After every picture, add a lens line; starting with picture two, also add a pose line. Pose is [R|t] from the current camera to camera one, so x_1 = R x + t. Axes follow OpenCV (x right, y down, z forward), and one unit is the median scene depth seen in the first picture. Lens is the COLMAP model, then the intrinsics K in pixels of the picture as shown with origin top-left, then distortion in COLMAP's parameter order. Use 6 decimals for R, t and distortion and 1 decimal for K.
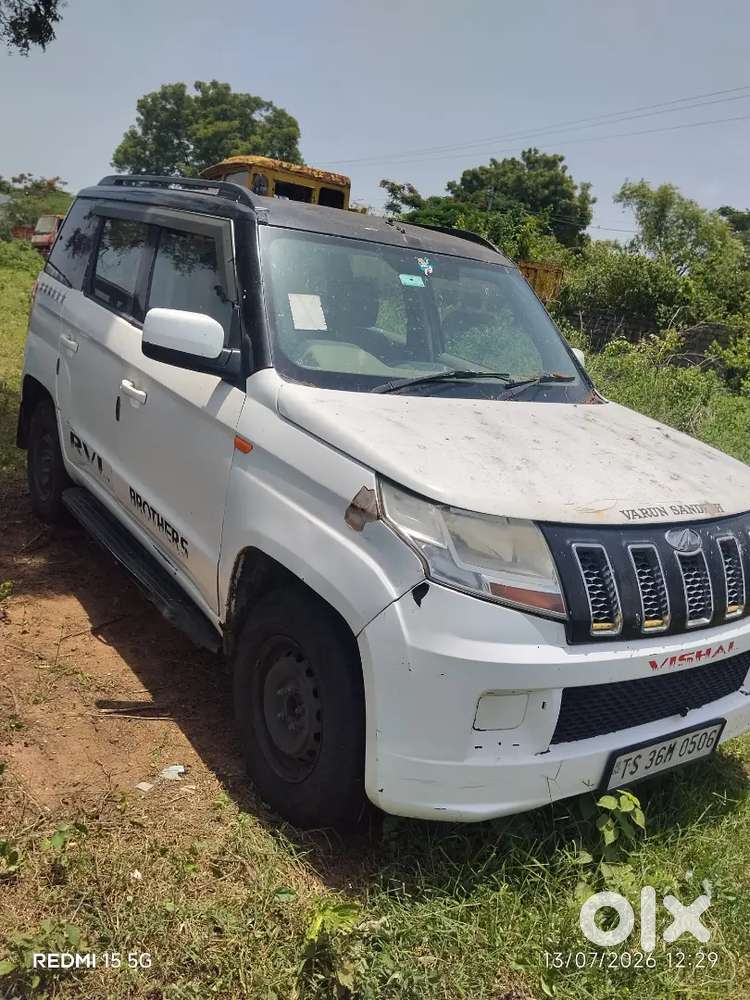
lens RADIAL K [[850.7, 0, 375.0], [0, 850.7, 500.0], [0, 0, 1]] dist [0.080532, -0.180998]
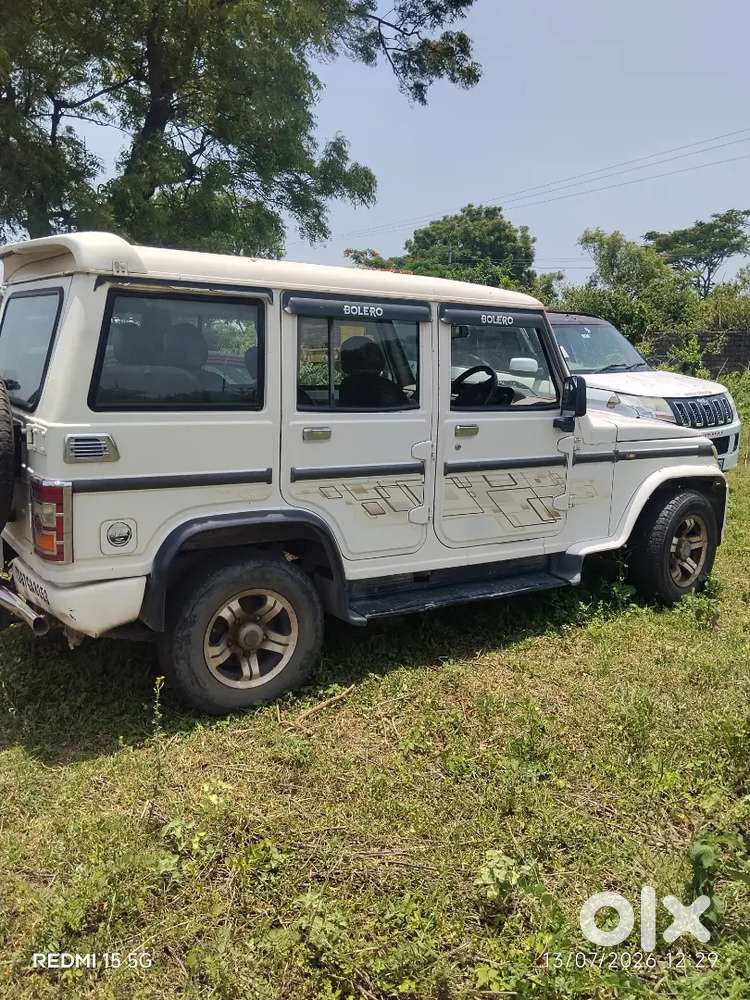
lens RADIAL K [[850.7, 0, 375.0], [0, 850.7, 500.0], [0, 0, 1]] dist [0.080532, -0.180998]
pose [[0.988538, -0.145318, 0.040924, -0.910256], [0.147389, 0.987649, -0.053167, 0.345166], [-0.032692, 0.058589, 0.997747, -1.886594]]
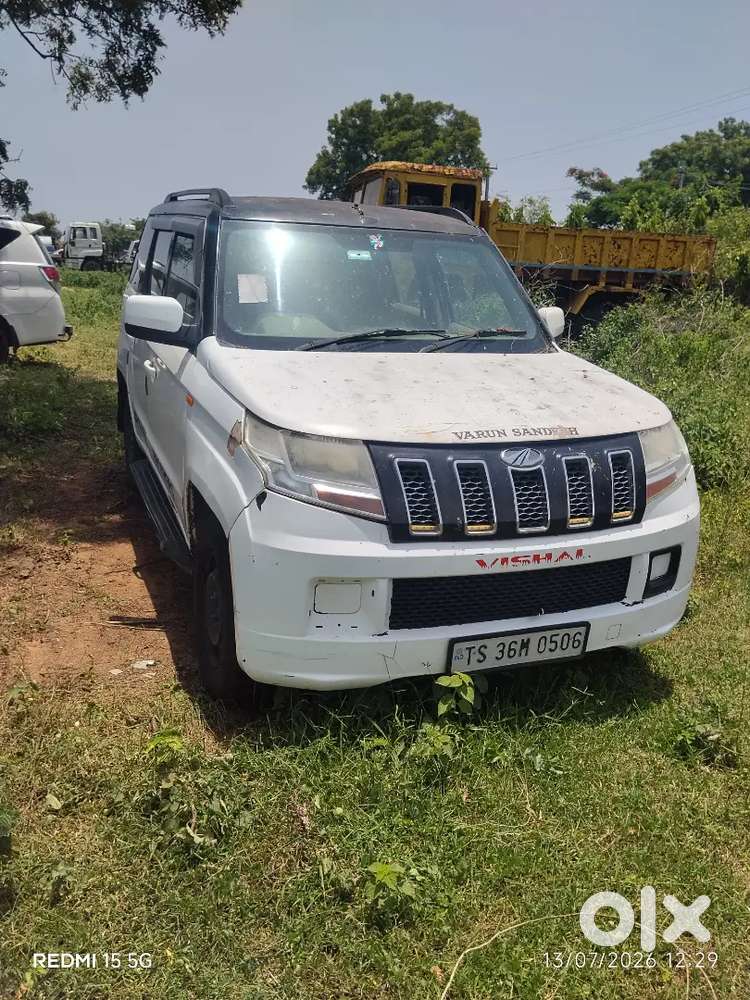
lens RADIAL K [[850.7, 0, 375.0], [0, 850.7, 500.0], [0, 0, 1]] dist [0.080532, -0.180998]
pose [[0.969765, -0.026805, -0.242565, 0.368061], [0.026368, 0.999640, -0.005049, 0.085709], [0.242613, -0.001500, 0.970122, -0.118757]]
